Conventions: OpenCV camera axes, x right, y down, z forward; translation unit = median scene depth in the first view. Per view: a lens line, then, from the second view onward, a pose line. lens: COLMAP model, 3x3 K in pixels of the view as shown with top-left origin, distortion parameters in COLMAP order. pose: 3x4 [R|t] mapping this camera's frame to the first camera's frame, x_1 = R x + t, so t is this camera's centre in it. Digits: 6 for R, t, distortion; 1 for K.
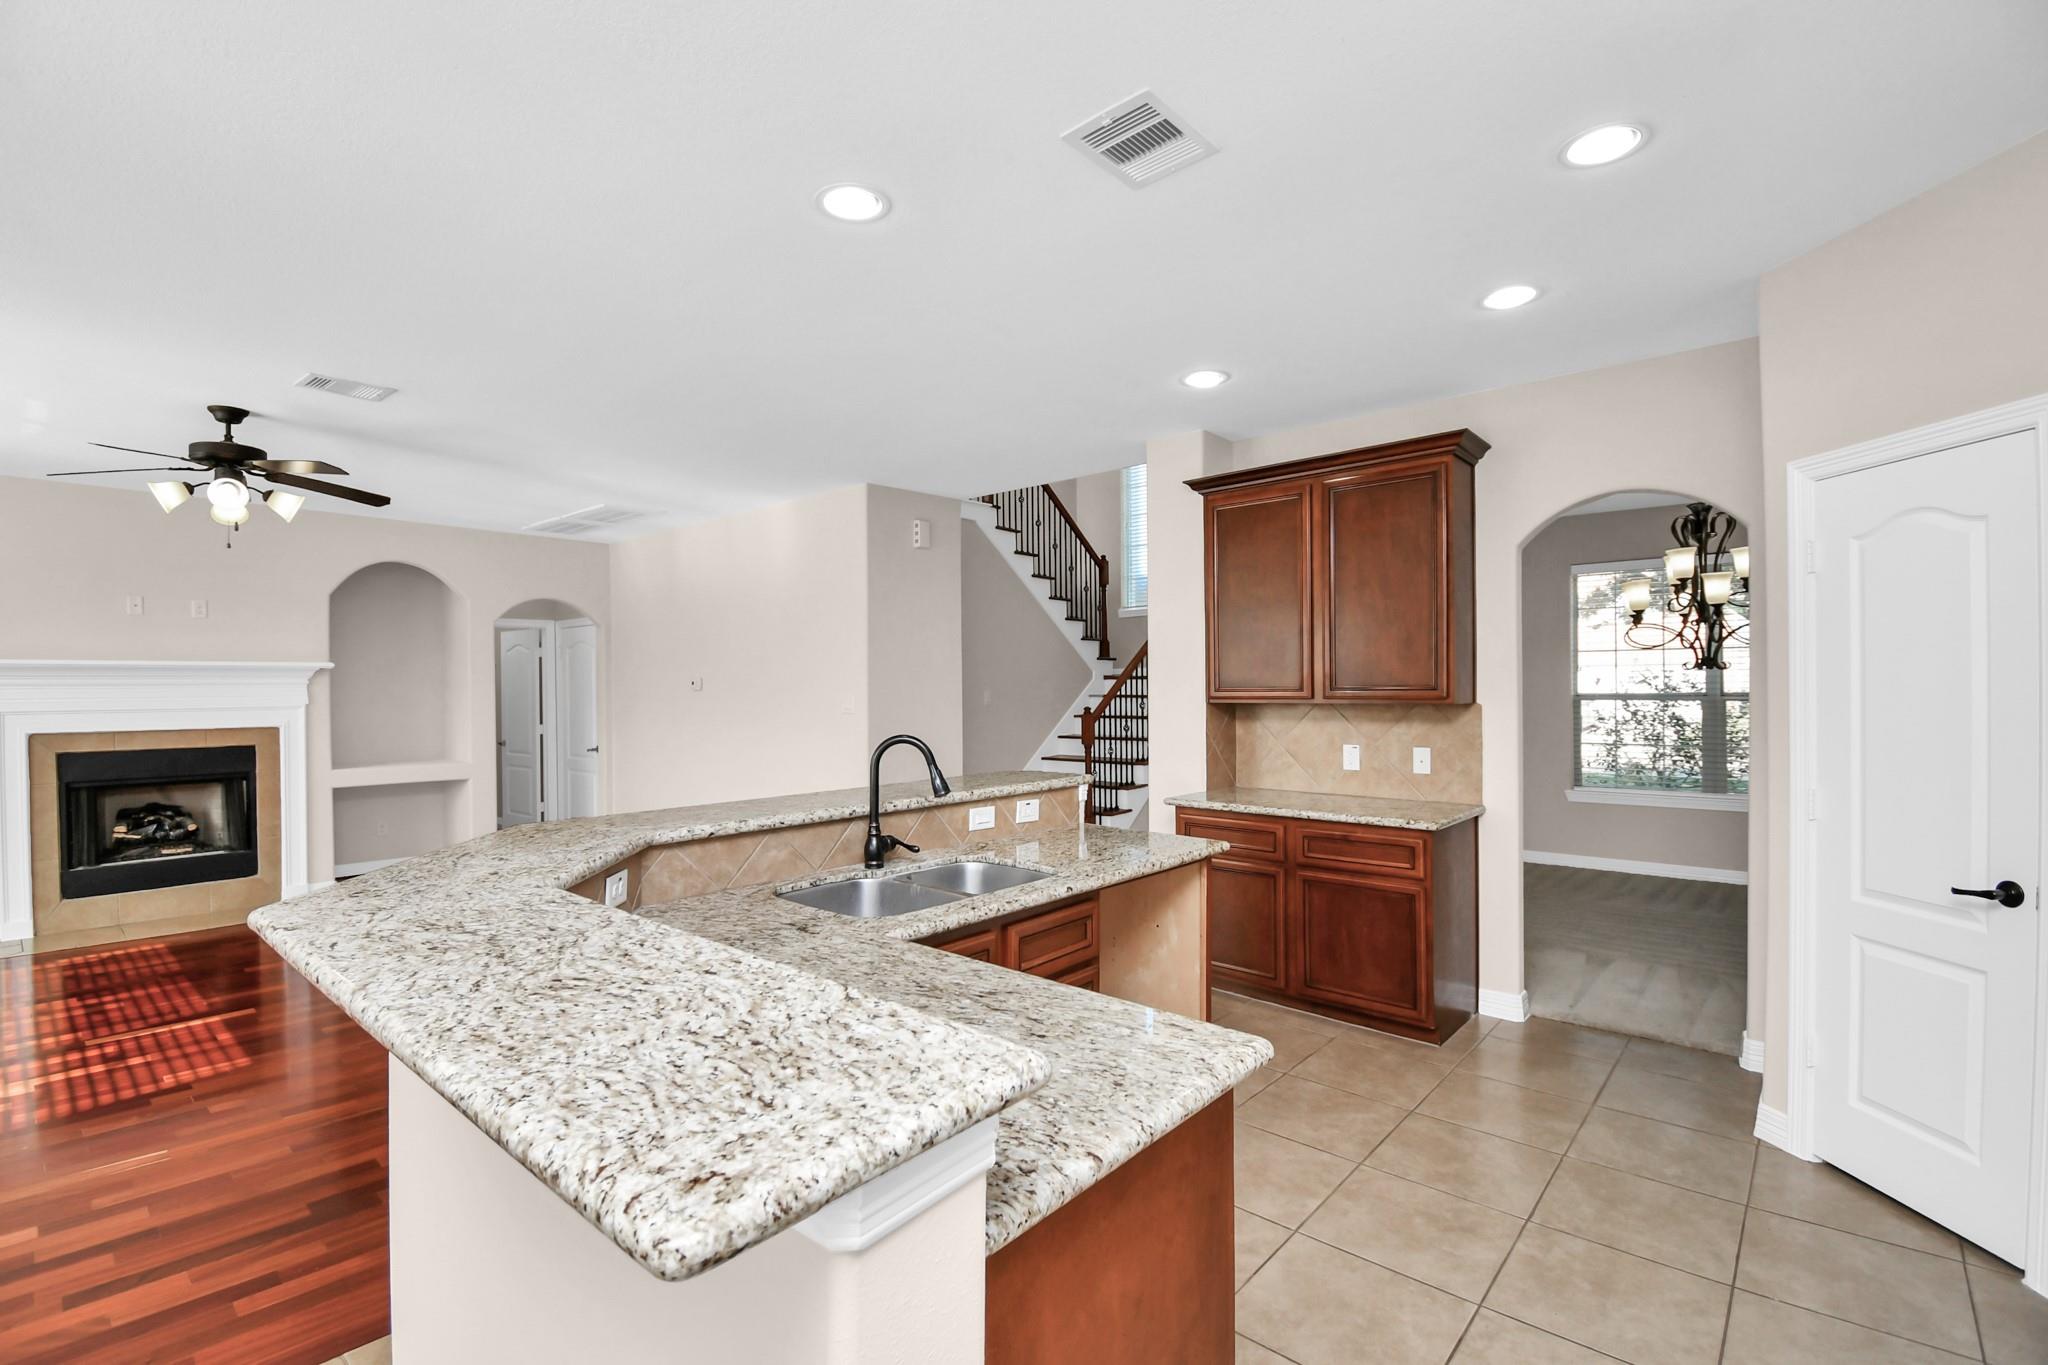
lens RADIAL K [[902.4, 0, 999.0], [0, 902.4, 688.8], [0, 0, 1]] dist [0.001980, -0.011877]
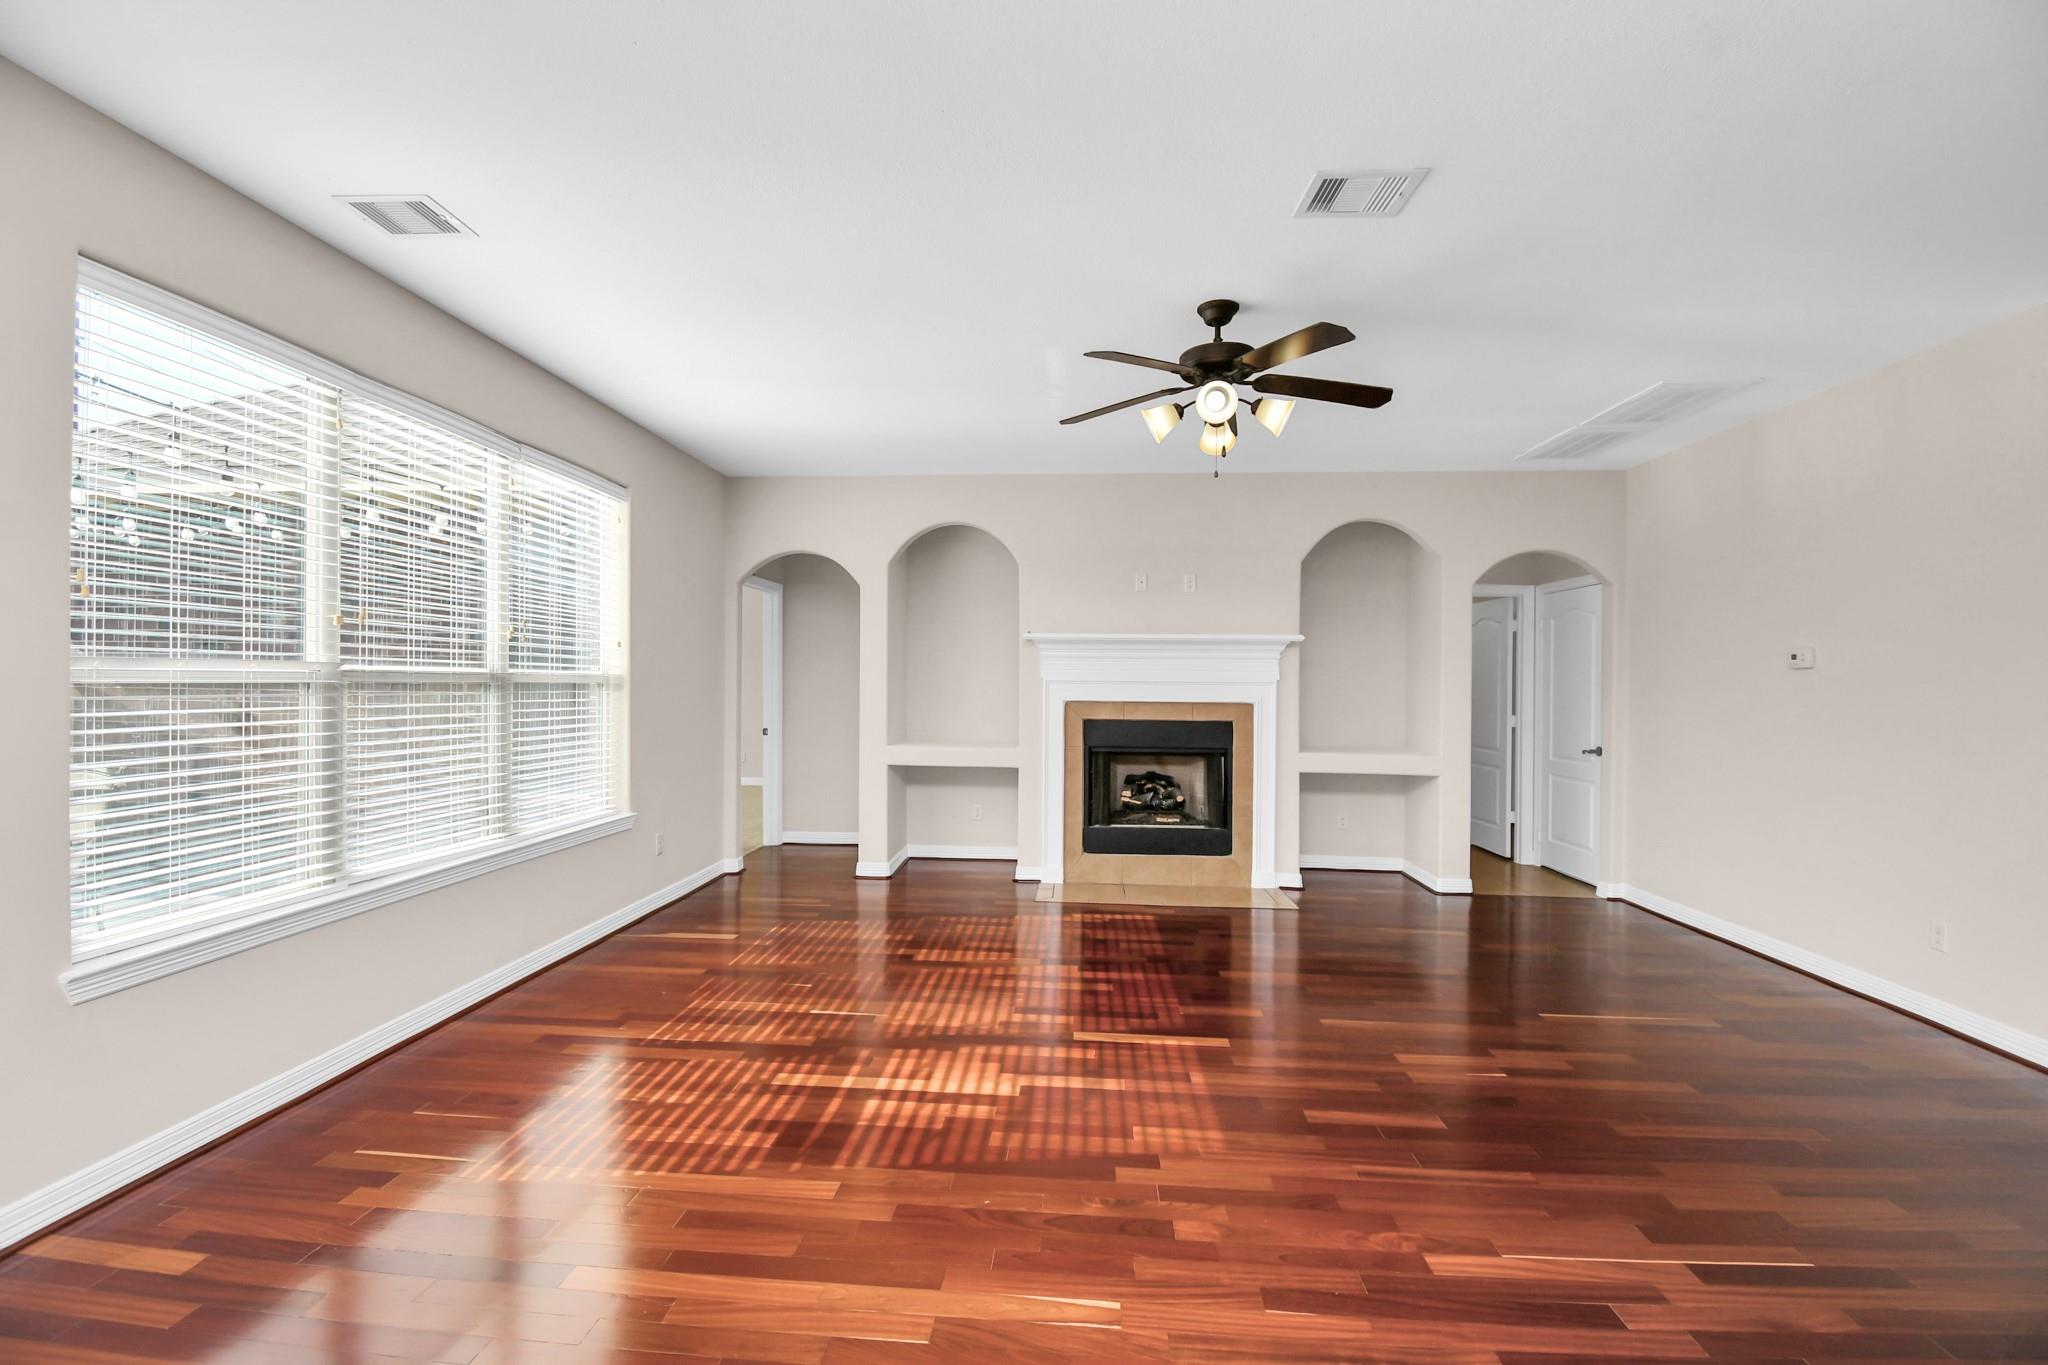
lens RADIAL K [[902.4, 0, 1019.0], [0, 902.4, 690.7], [0, 0, 1]] dist [0.001980, -0.011877]
pose [[0.605876, 0.024694, -0.795175, -0.287626], [-0.017846, 0.999688, 0.017448, 0.025673], [0.795359, 0.003619, 0.606128, 0.336121]]
